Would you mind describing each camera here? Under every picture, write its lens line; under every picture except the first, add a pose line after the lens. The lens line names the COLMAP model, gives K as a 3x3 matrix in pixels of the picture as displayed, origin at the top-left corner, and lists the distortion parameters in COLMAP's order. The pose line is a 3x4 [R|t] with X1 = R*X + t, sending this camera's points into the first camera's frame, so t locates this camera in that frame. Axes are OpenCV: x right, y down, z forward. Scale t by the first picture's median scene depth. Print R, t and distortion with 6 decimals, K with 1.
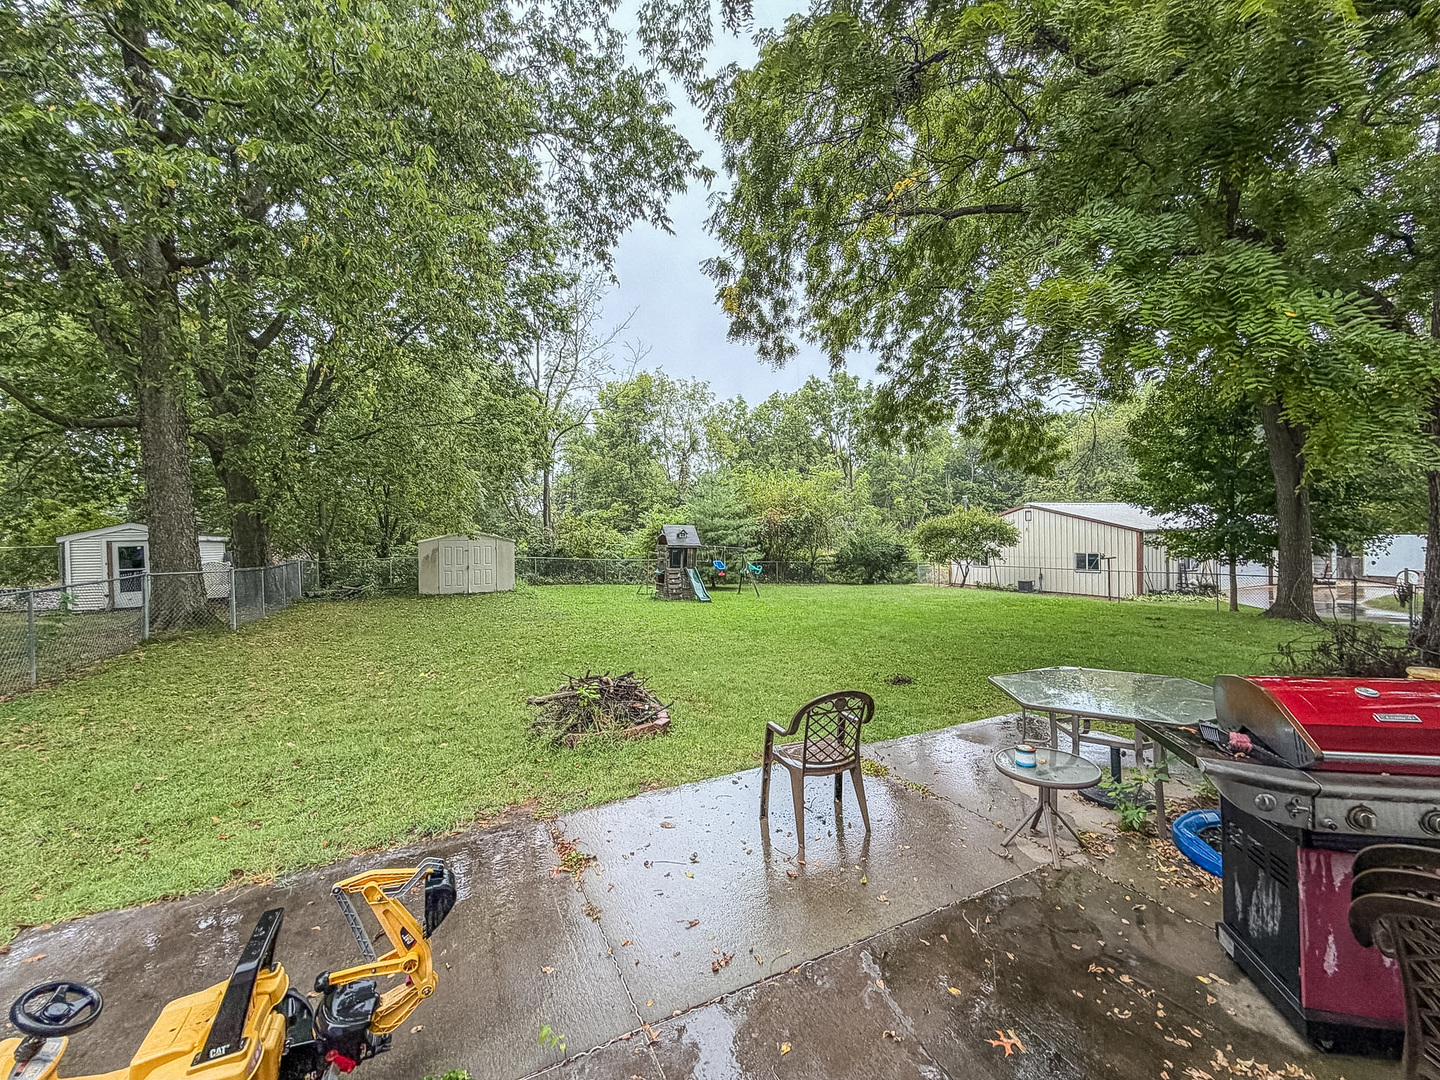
lens RADIAL K [[588.3, 0, 728.9], [0, 588.3, 549.3], [0, 0, 1]] dist [-0.000402, -0.000015]
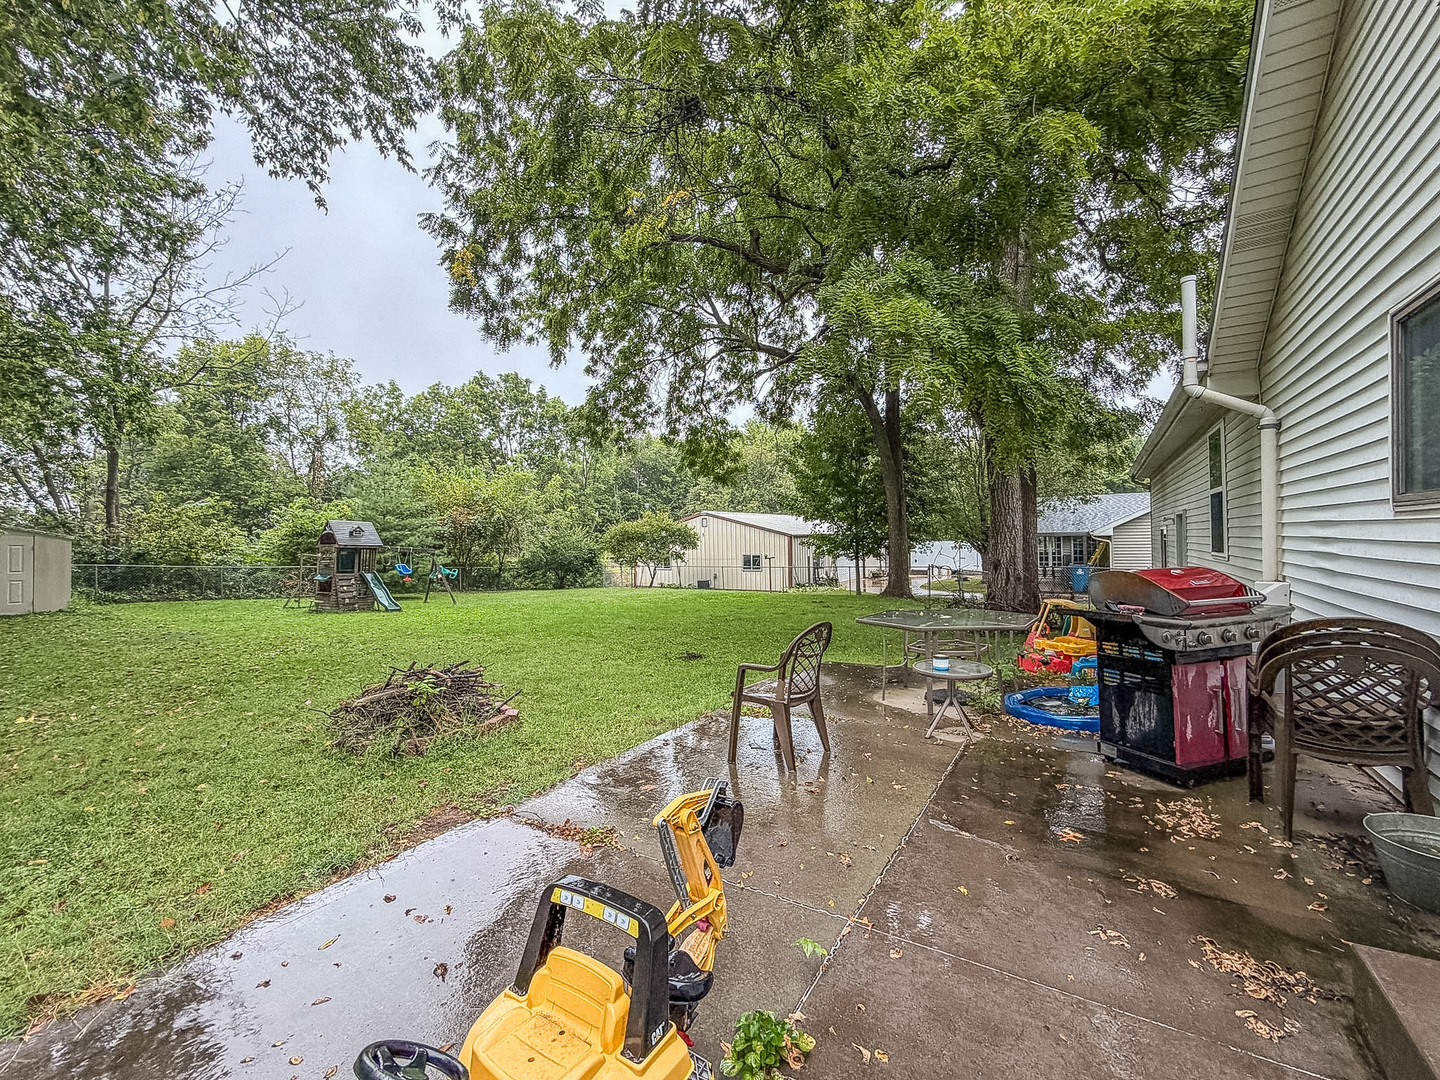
lens RADIAL K [[594.9, 0, 720.0], [0, 594.9, 540.0], [0, 0, 1]] dist [-0.001008, -0.000240]
pose [[0.857400, 0.007477, 0.514596, -0.067701], [0.009297, 0.999506, -0.030013, 0.014867], [-0.514566, 0.030518, 0.856907, 0.017372]]
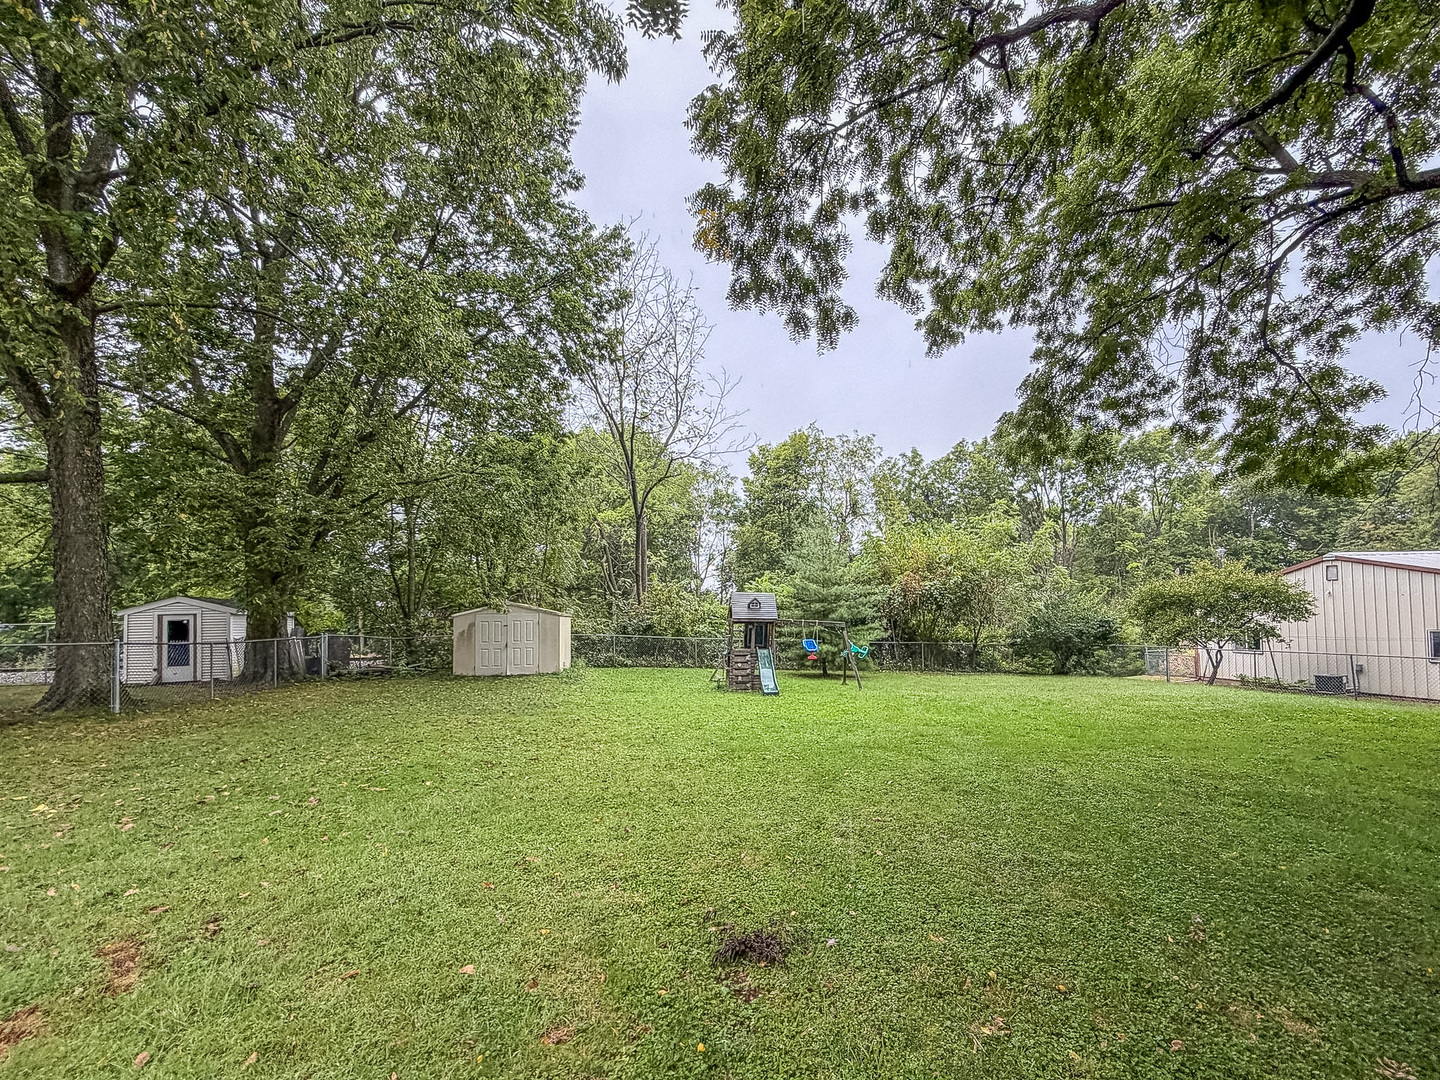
lens RADIAL K [[633.3, 0, 716.2], [0, 633.3, 606.9], [0, 0, 1]] dist [0.000799, 0.000107]
pose [[0.949567, -0.010222, -0.313398, 0.123980], [-0.001404, 0.999320, -0.036849, 0.007872], [0.313561, 0.035431, 0.948907, 0.193537]]
